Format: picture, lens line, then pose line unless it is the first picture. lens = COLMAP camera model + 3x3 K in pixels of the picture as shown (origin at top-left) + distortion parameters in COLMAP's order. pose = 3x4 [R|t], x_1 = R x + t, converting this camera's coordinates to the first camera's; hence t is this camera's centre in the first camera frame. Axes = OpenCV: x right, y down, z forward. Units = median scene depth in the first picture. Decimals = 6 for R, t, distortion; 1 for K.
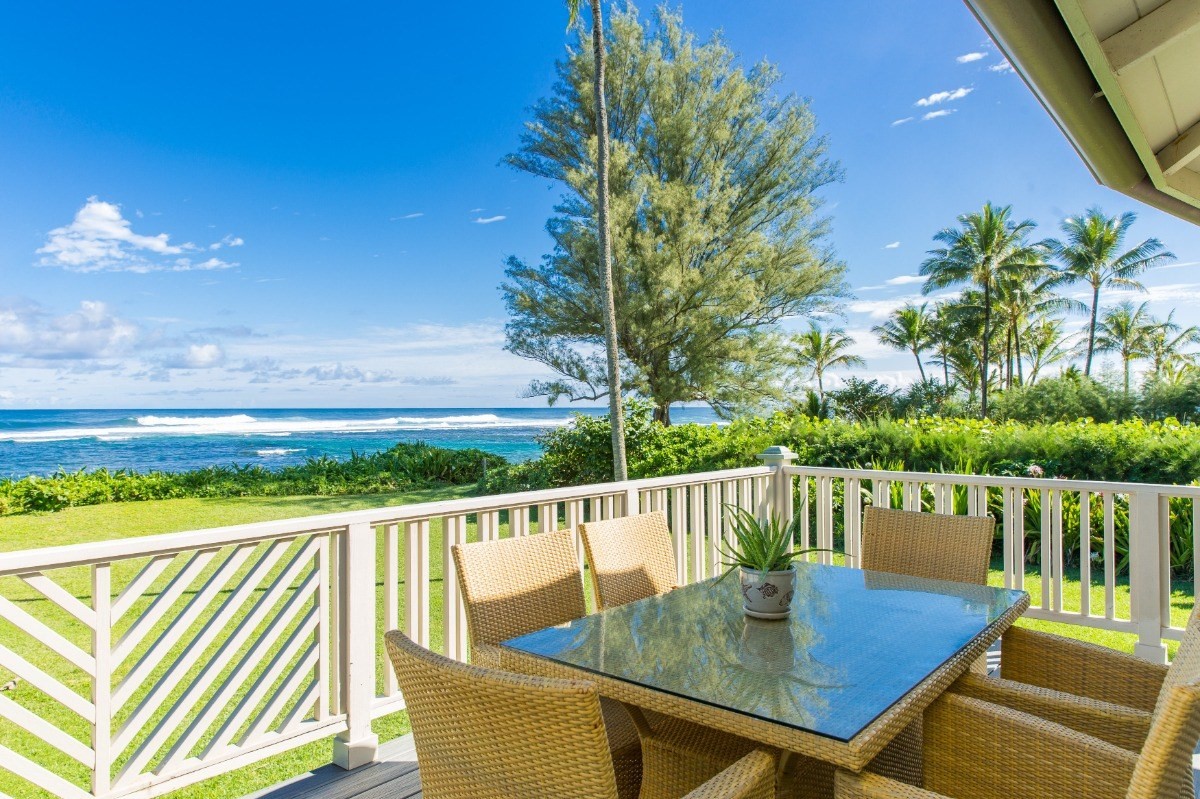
lens RADIAL K [[811.7, 0, 600.0], [0, 811.7, 399.5], [0, 0, 1]] dist [0.005622, 0.002504]
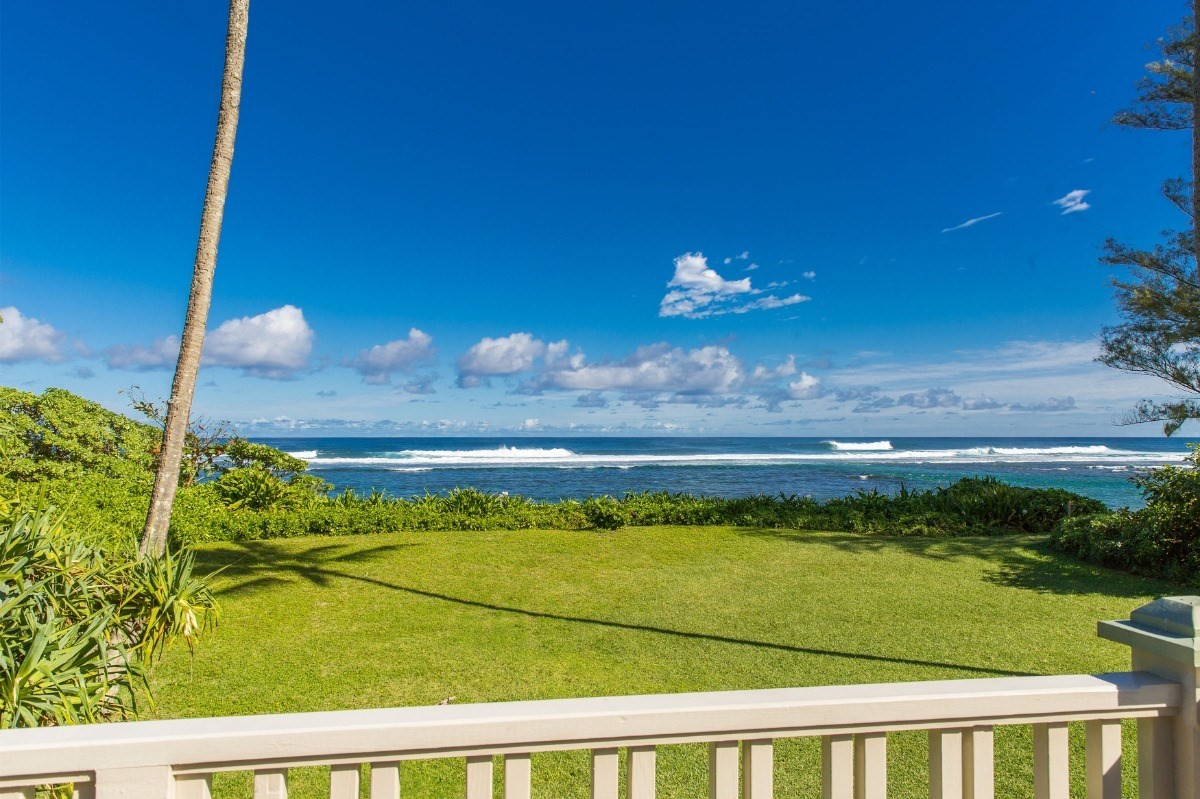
lens RADIAL K [[824.4, 0, 597.8], [0, 824.4, 436.8], [0, 0, 1]] dist [0.040235, -0.048408]
pose [[0.760858, 0.002804, -0.648912, 0.027686], [0.003538, 0.999958, 0.008469, 0.000882], [0.648909, -0.008739, 0.760816, 0.080334]]
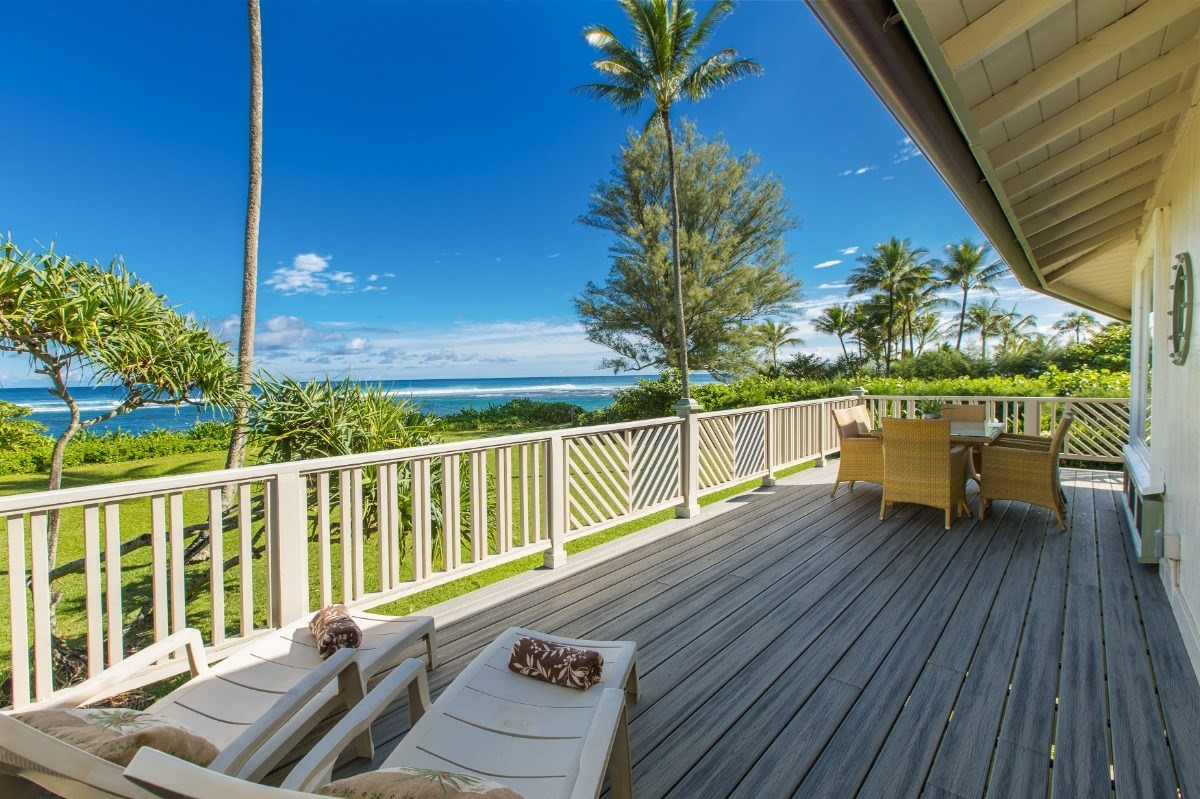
lens RADIAL K [[541.1, 0, 572.9], [0, 541.1, 394.9], [0, 0, 1]] dist [-0.000894, -0.000151]
pose [[0.997781, -0.013251, -0.065252, -0.061941], [0.016136, 0.998906, 0.043891, -0.000038], [0.064599, -0.044847, 0.996903, -0.065415]]
